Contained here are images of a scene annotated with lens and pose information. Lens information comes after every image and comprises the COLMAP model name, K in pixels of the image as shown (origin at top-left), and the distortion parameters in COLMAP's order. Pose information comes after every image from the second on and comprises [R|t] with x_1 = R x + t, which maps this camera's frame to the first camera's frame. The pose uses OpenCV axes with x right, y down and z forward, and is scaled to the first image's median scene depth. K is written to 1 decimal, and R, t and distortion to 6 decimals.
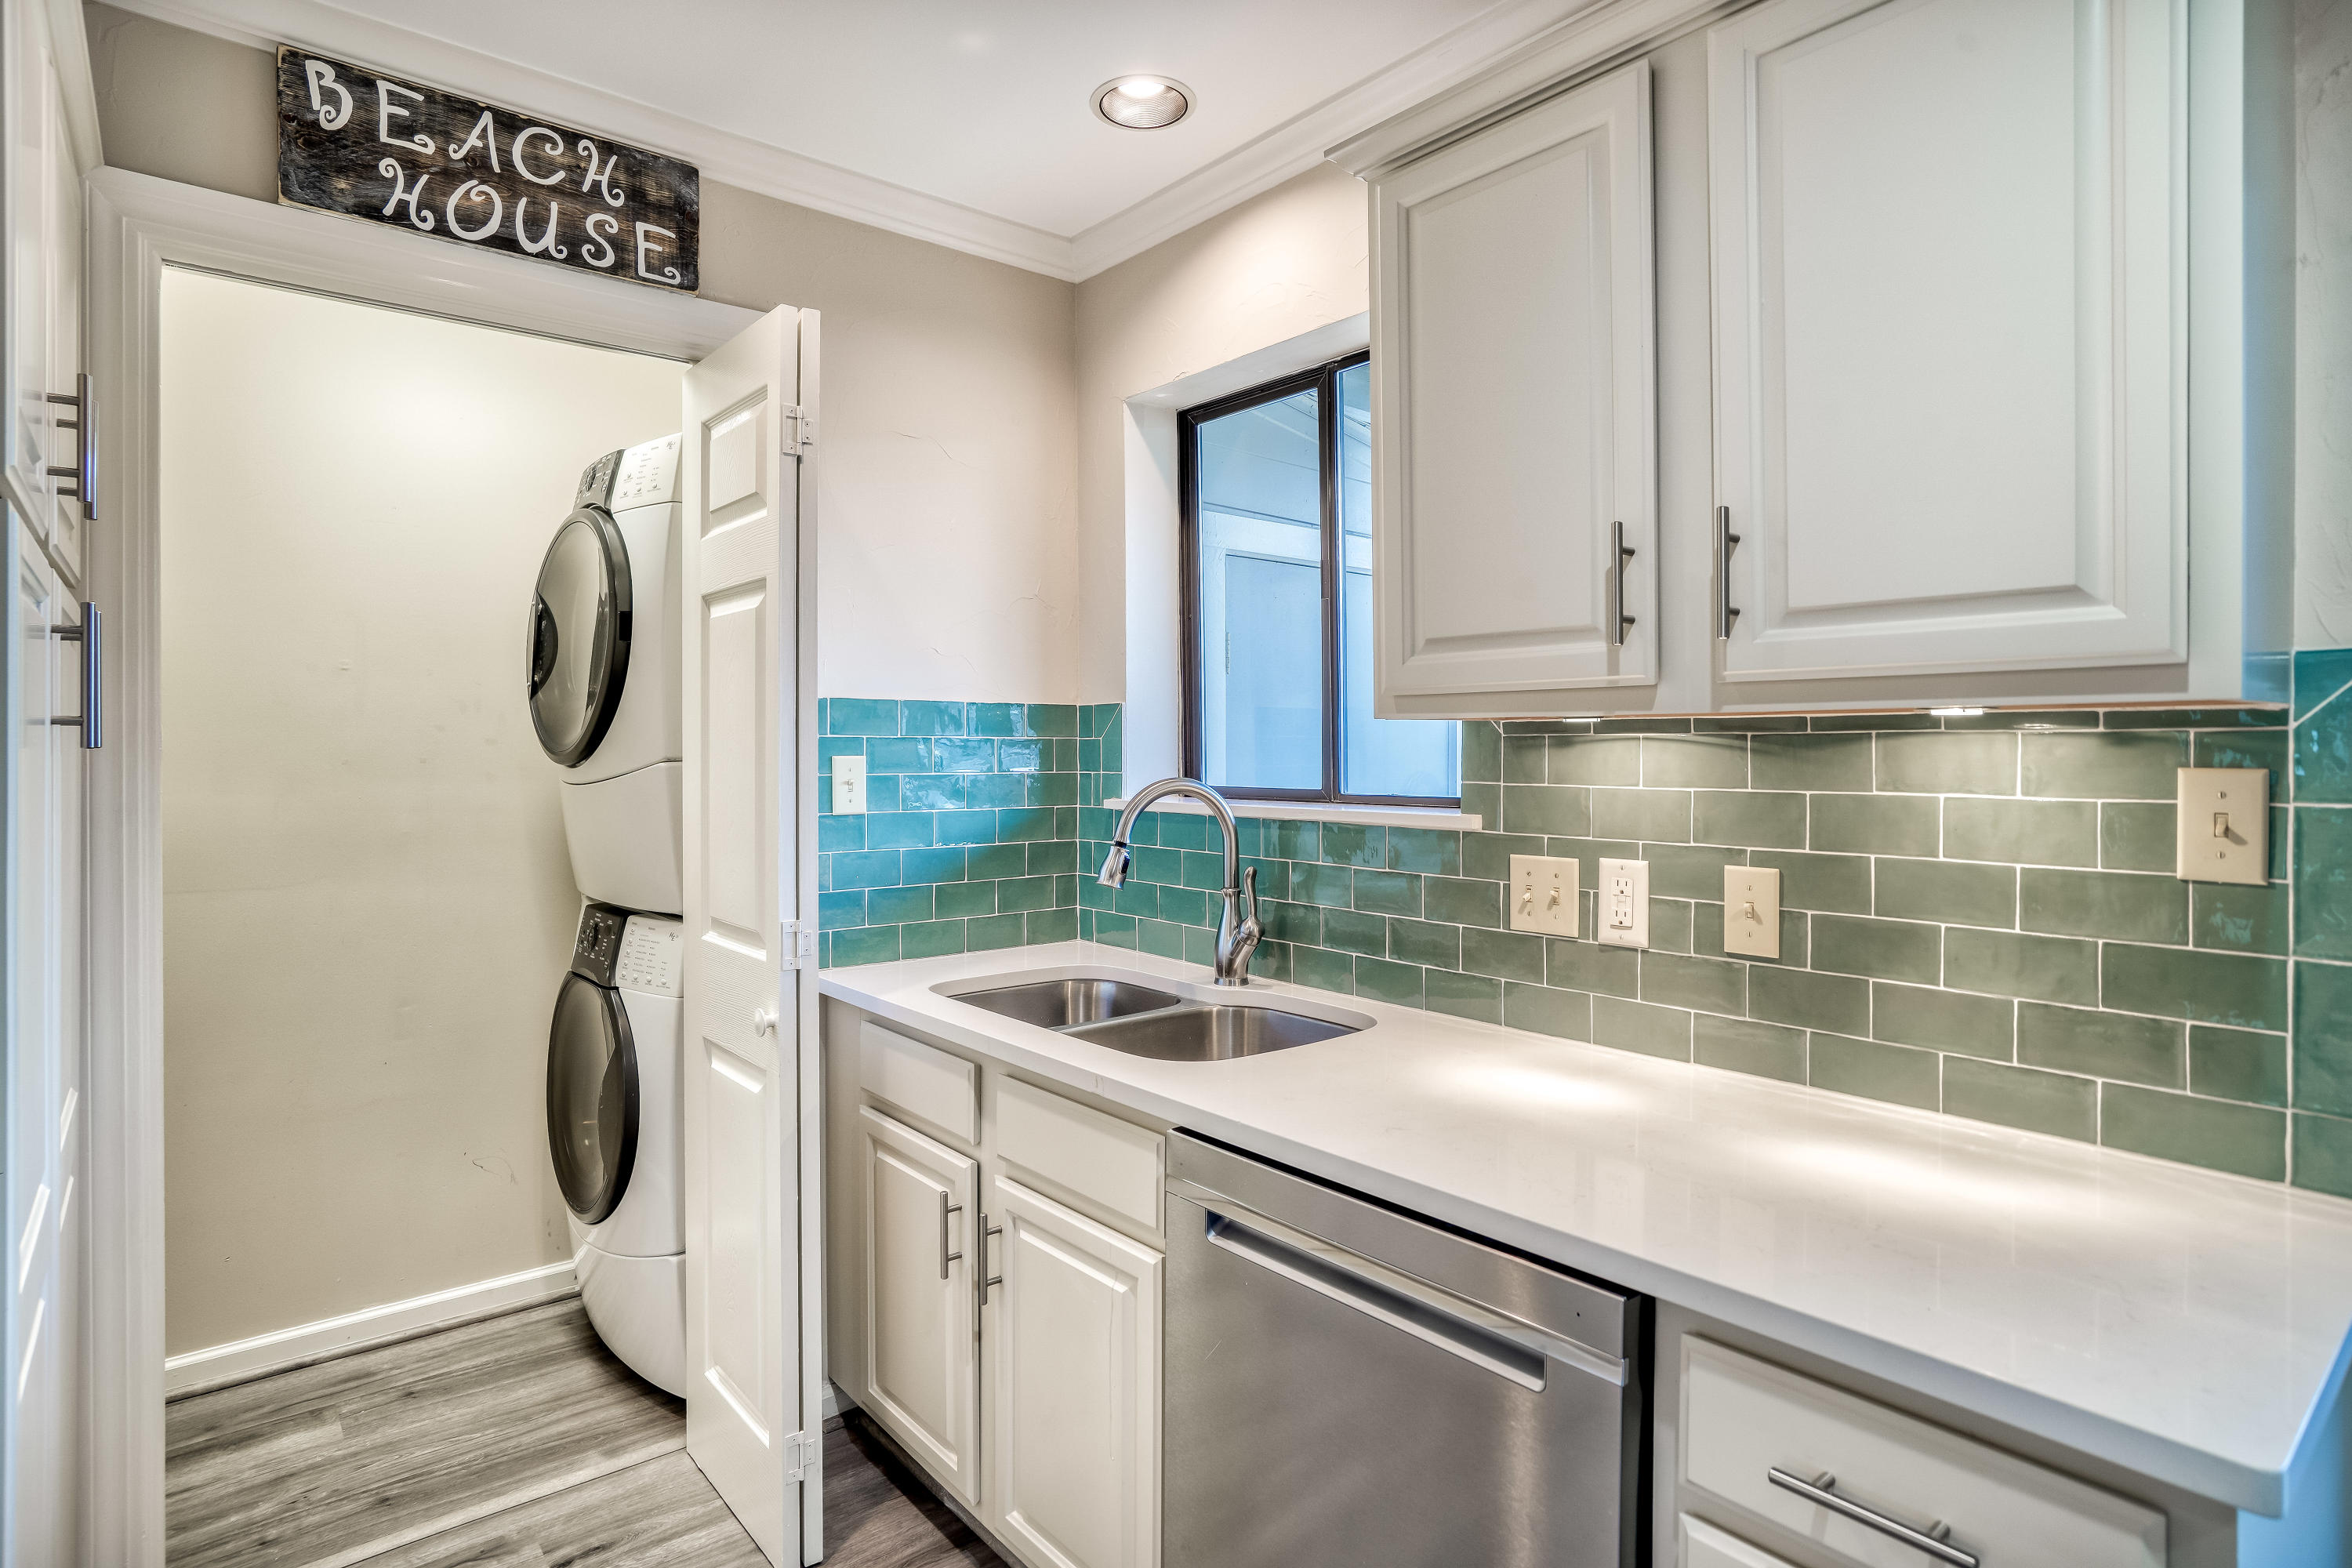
lens RADIAL K [[1220.7, 0, 1137.2], [0, 1220.7, 757.3], [0, 0, 1]] dist [-0.028626, 0.008176]
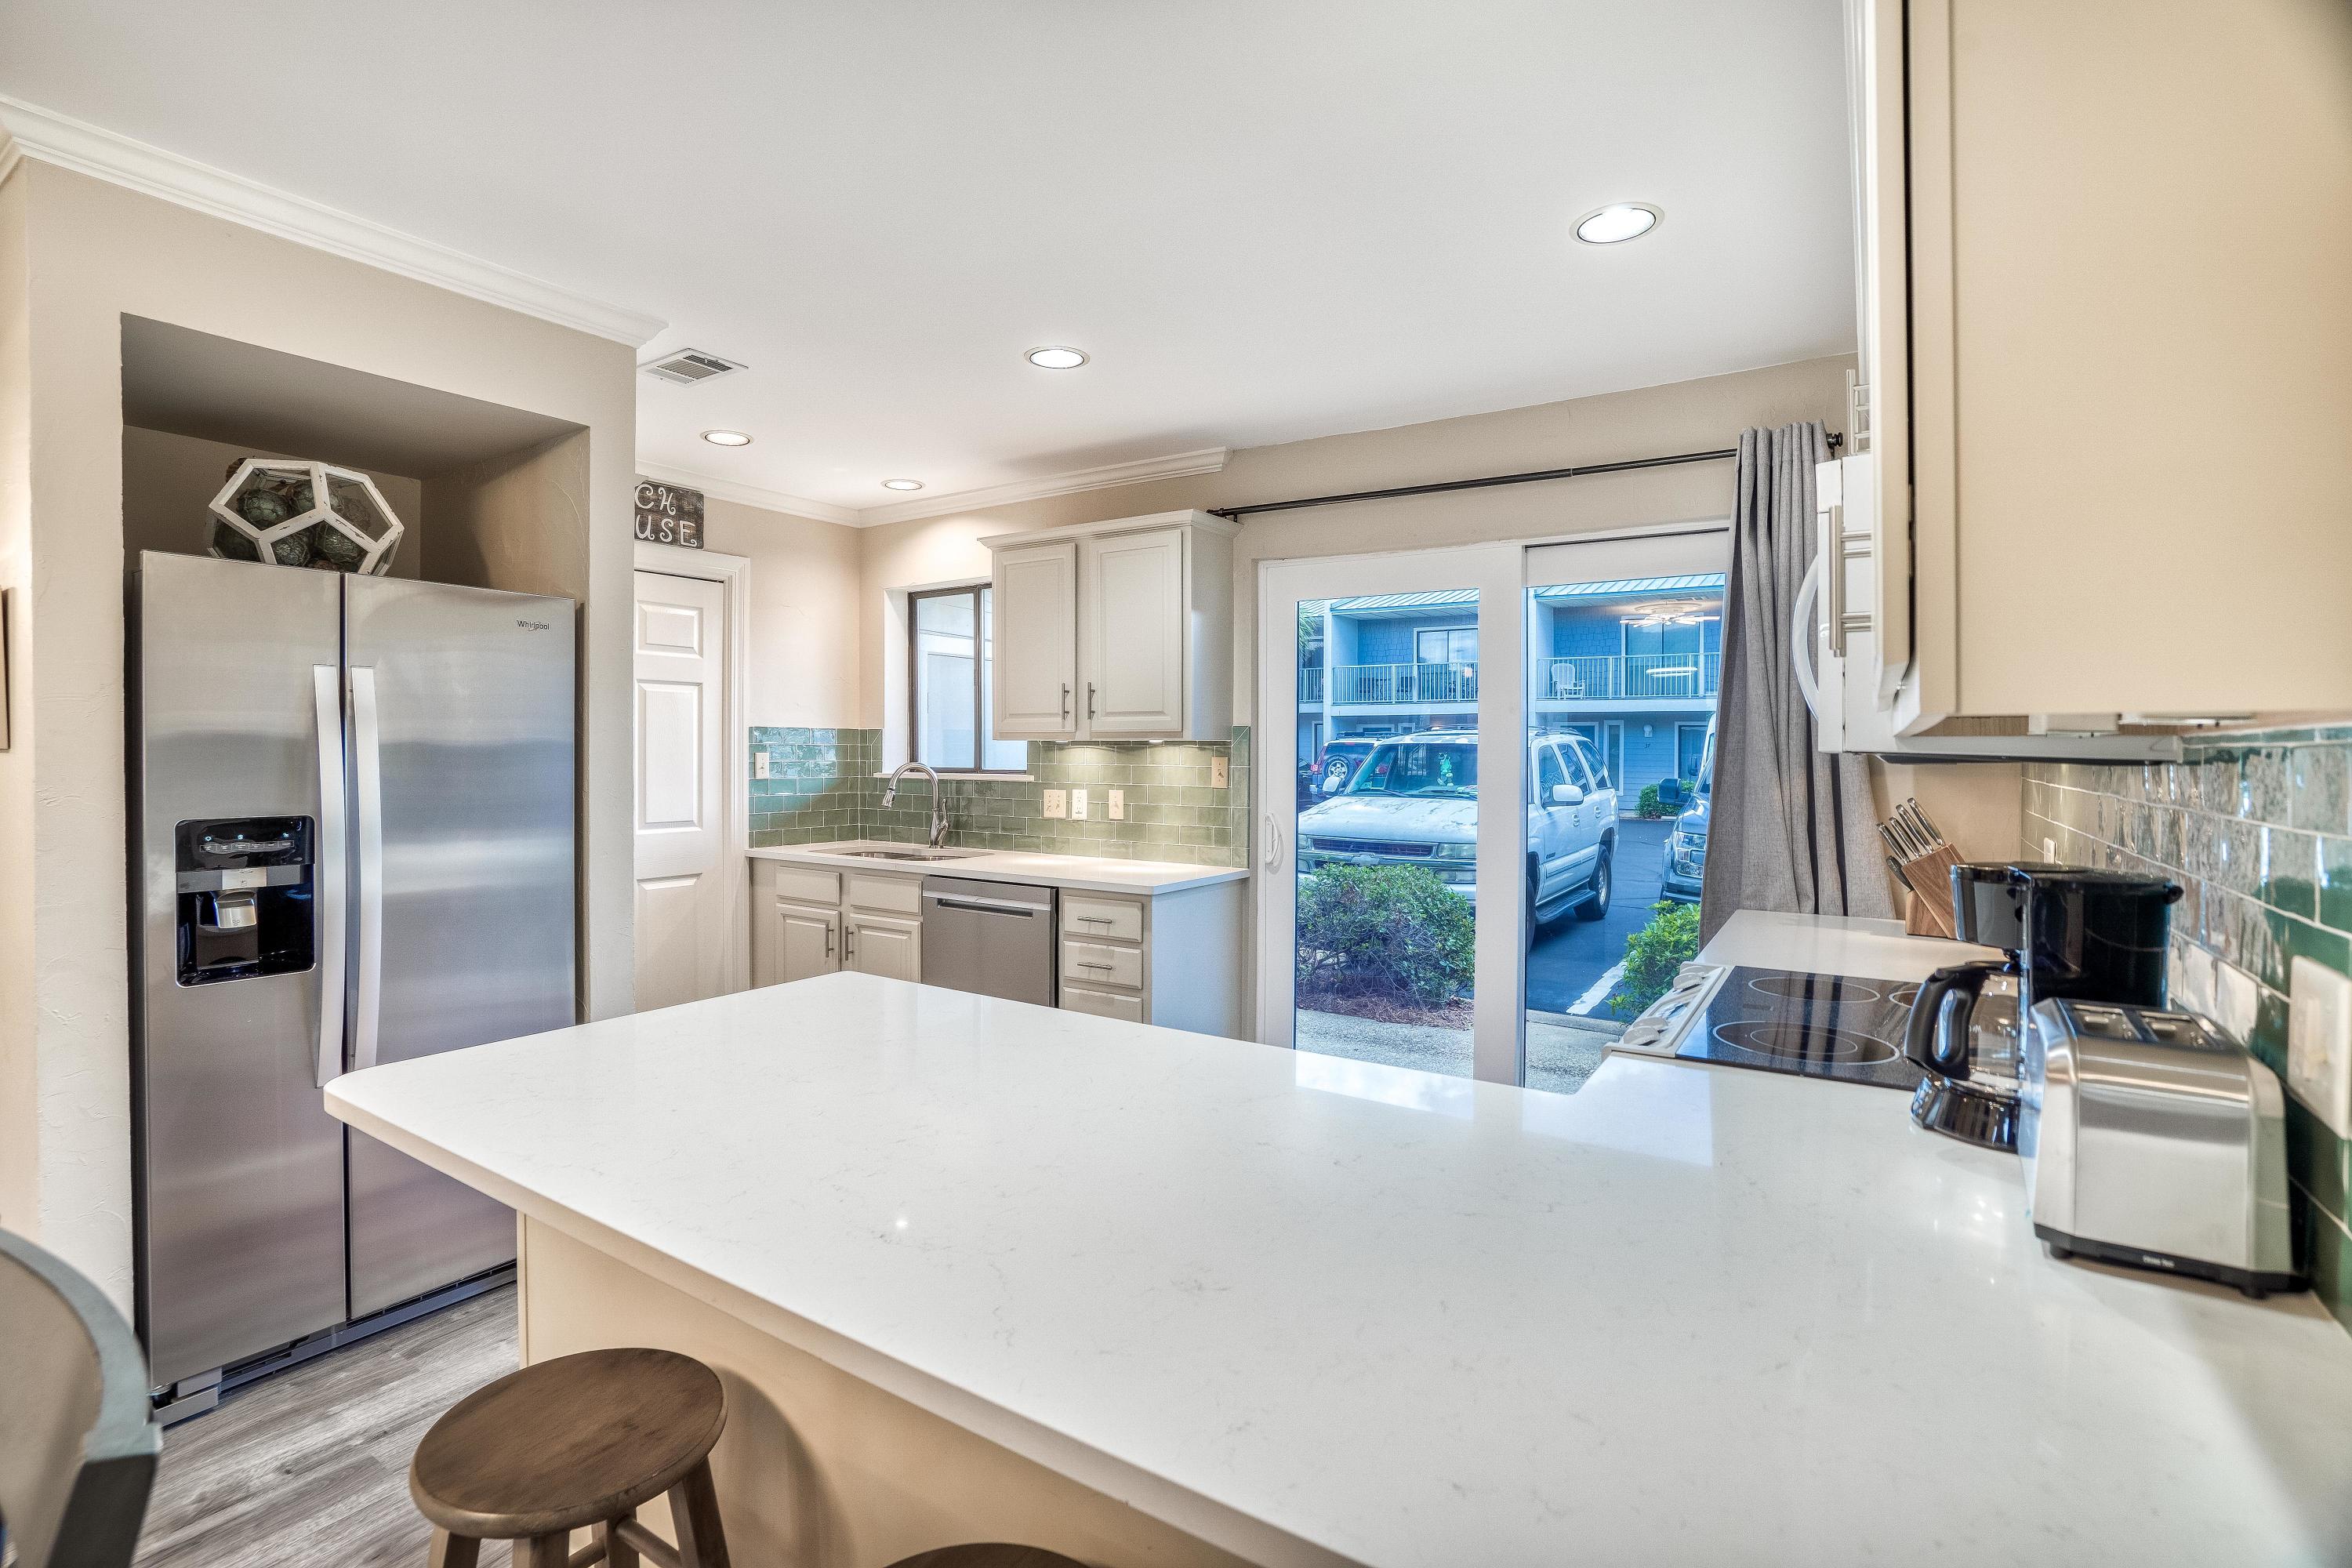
lens RADIAL K [[1110.9, 0, 1154.2], [0, 1110.9, 748.8], [0, 0, 1]] dist [-0.044481, 0.010631]
pose [[0.951747, 0.004702, 0.306847, -0.216397], [-0.002431, 0.999967, -0.007784, 0.007063], [-0.306874, 0.006662, 0.951727, -1.406971]]
